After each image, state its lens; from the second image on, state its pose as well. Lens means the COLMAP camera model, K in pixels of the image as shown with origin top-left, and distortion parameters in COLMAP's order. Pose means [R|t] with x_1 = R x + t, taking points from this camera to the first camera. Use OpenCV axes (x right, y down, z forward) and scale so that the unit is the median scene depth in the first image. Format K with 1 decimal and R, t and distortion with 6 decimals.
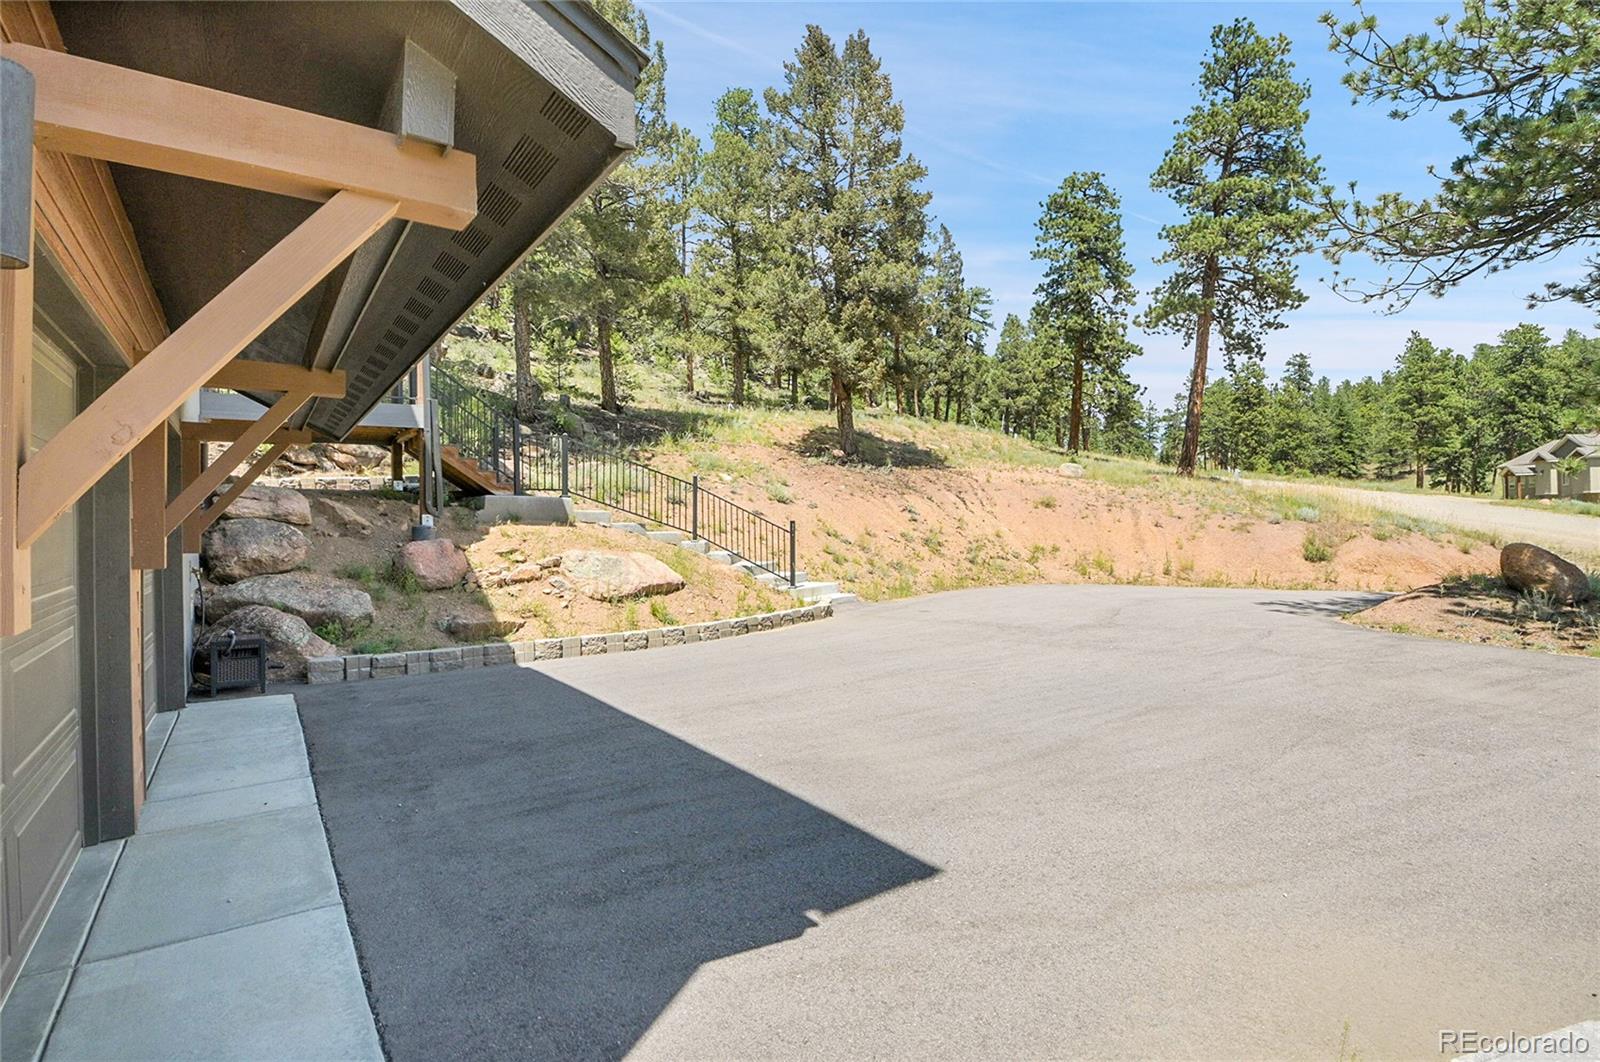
lens RADIAL K [[761.4, 0, 796.3], [0, 761.4, 526.0], [0, 0, 1]] dist [-0.001972, -0.015257]
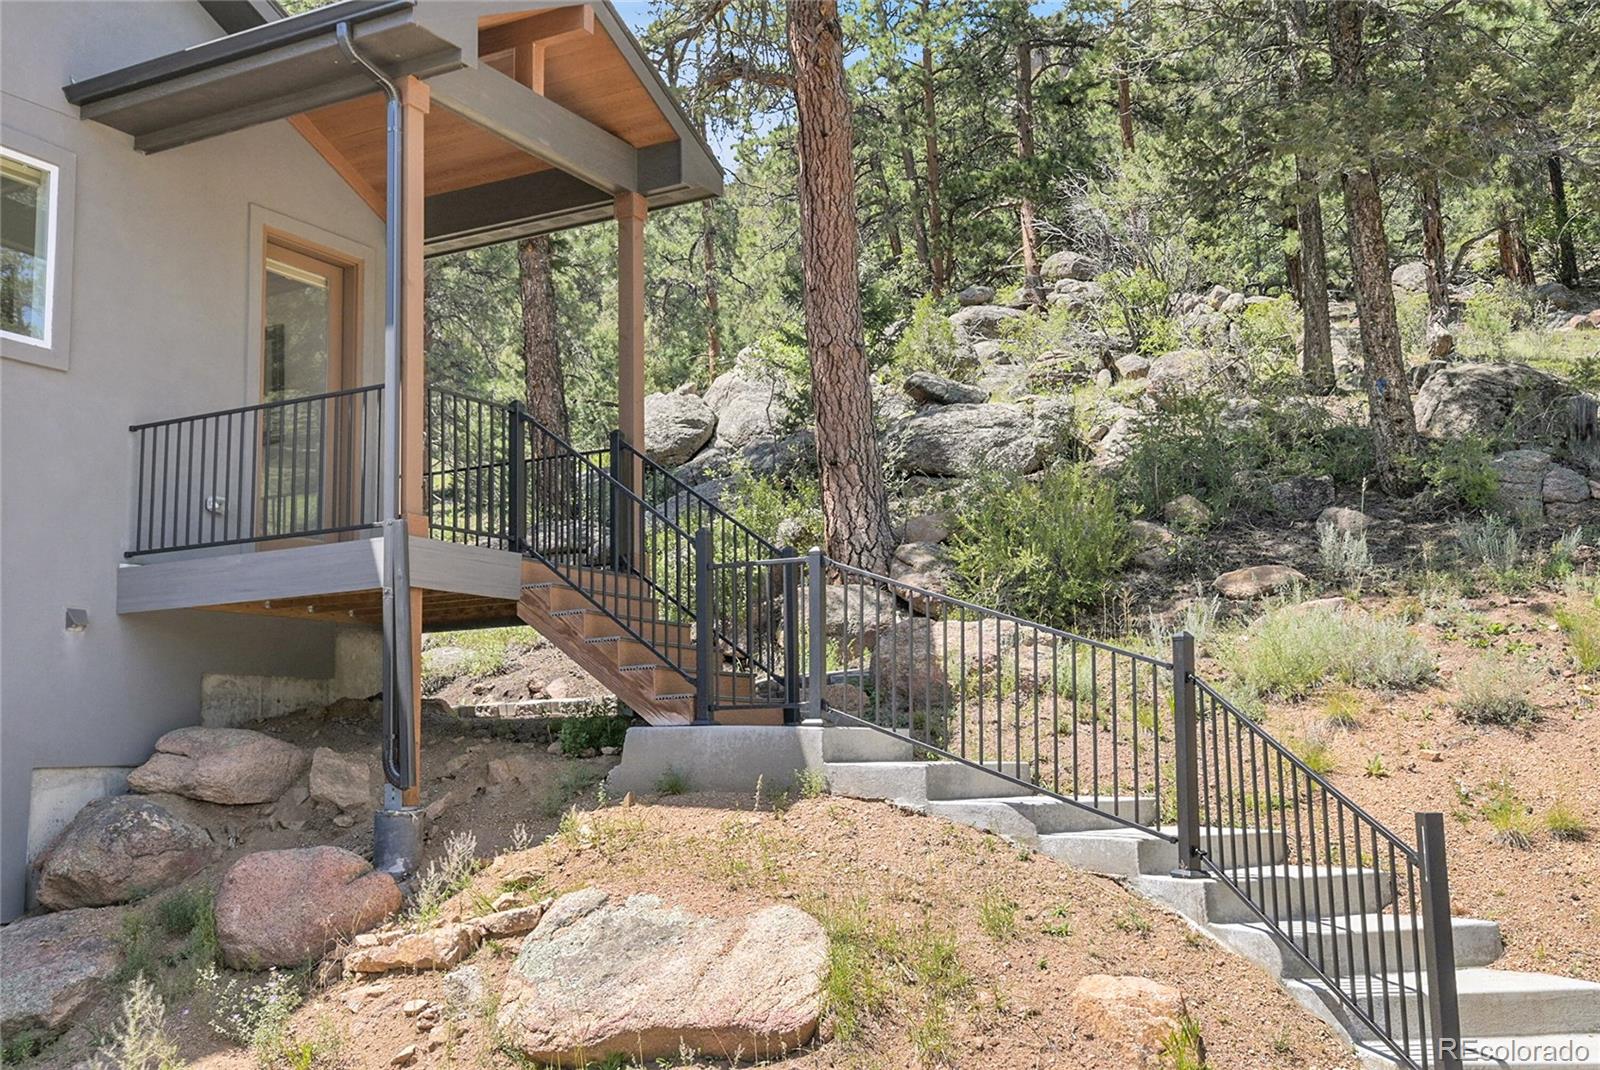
lens RADIAL K [[1624.5, 0, 800.0], [0, 1624.5, 535.0], [0, 0, 1]] dist [0.066773, -0.018921]
pose [[0.424890, -0.135241, -0.895086, 0.479107], [0.008687, 0.989341, -0.145358, -0.017278], [0.905203, 0.053986, 0.421536, 0.816921]]
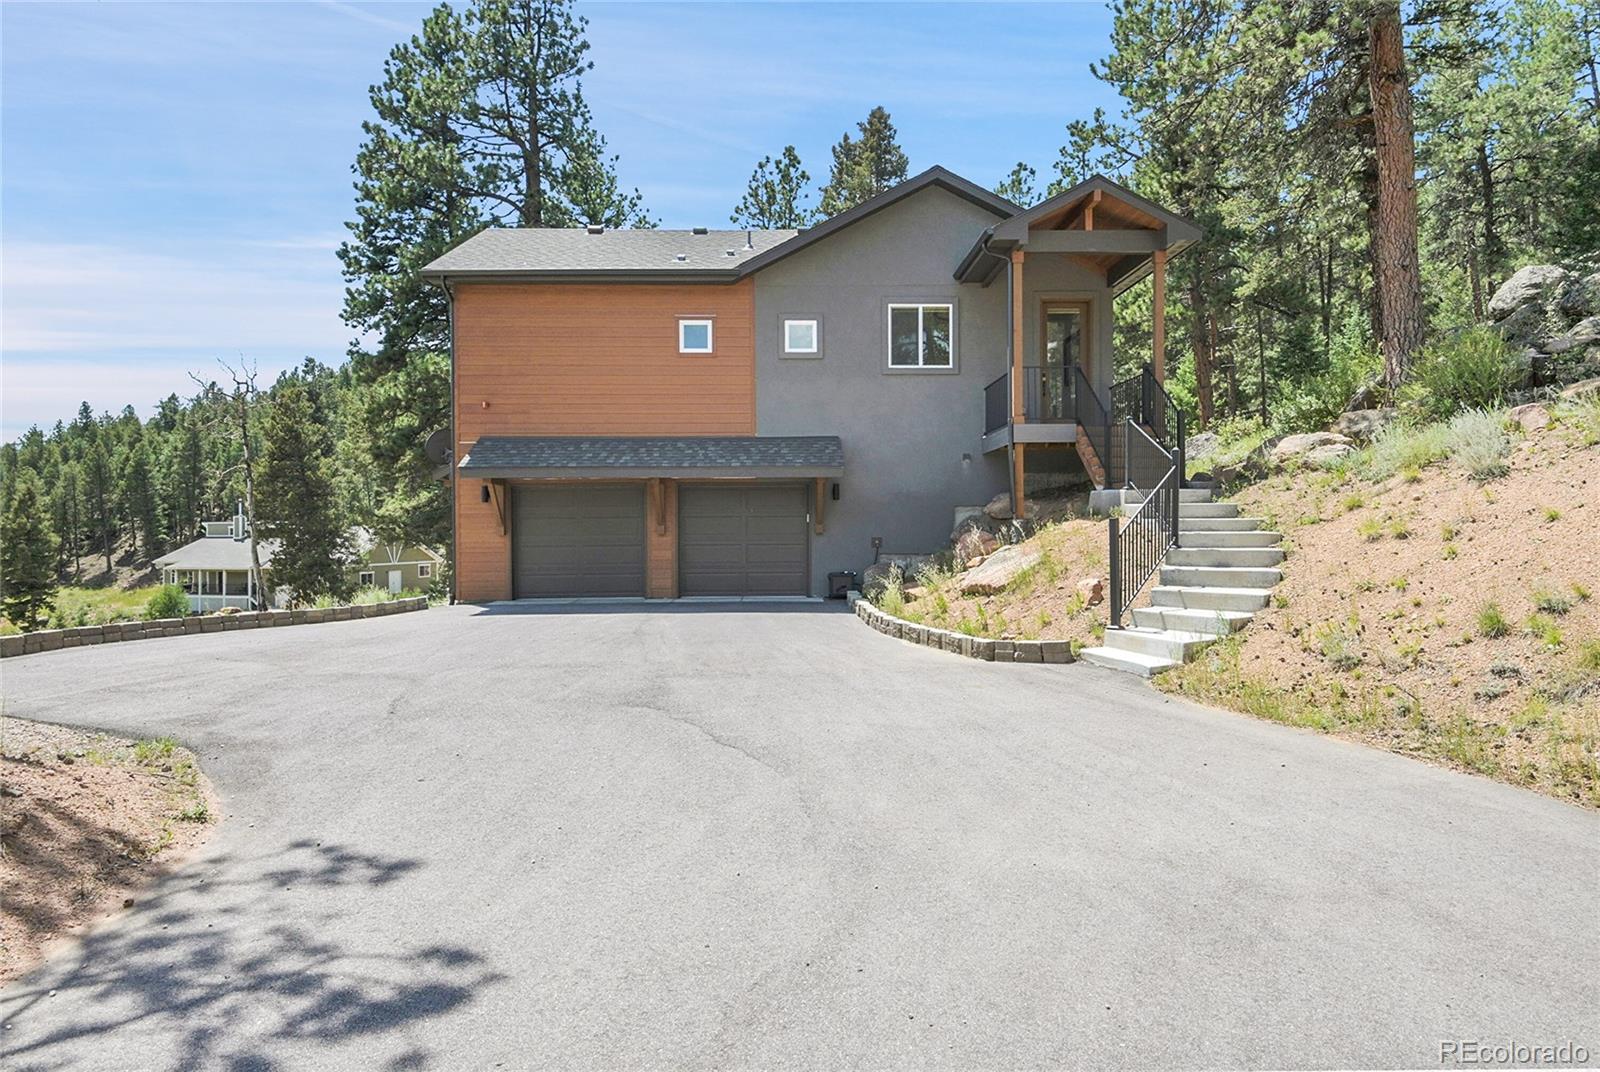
lens RADIAL K [[956.1, 0, 799.5], [0, 956.1, 525.2], [0, 0, 1]] dist [0.031106, -0.039841]
pose [[-0.567299, 0.000964, -0.823511, 1.027089], [-0.003970, 0.999984, 0.003906, 0.003498], [0.823502, 0.005486, -0.567286, 1.620335]]
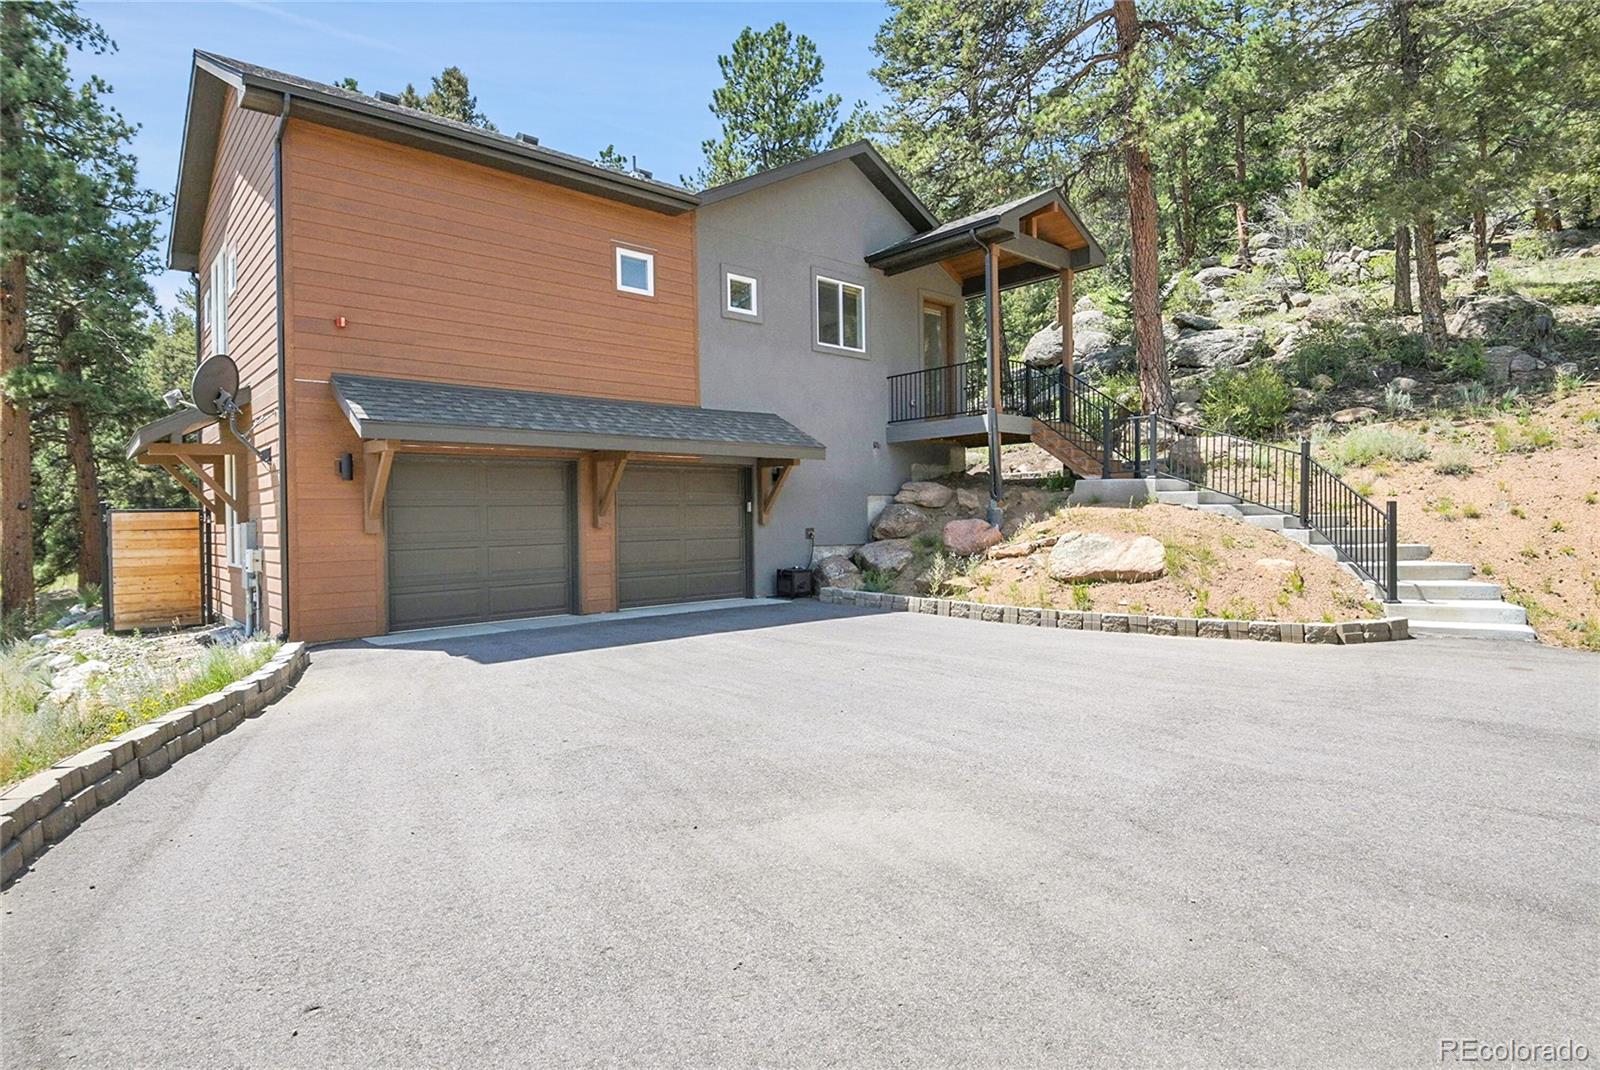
lens RADIAL K [[842.2, 0, 780.8], [0, 842.2, 526.4], [0, 0, 1]] dist [0.025189, -0.044213]
pose [[0.089654, 0.009659, -0.995926, 0.903473], [0.003852, 0.999942, 0.010044, 0.015650], [0.995966, -0.004737, 0.089611, 0.523378]]
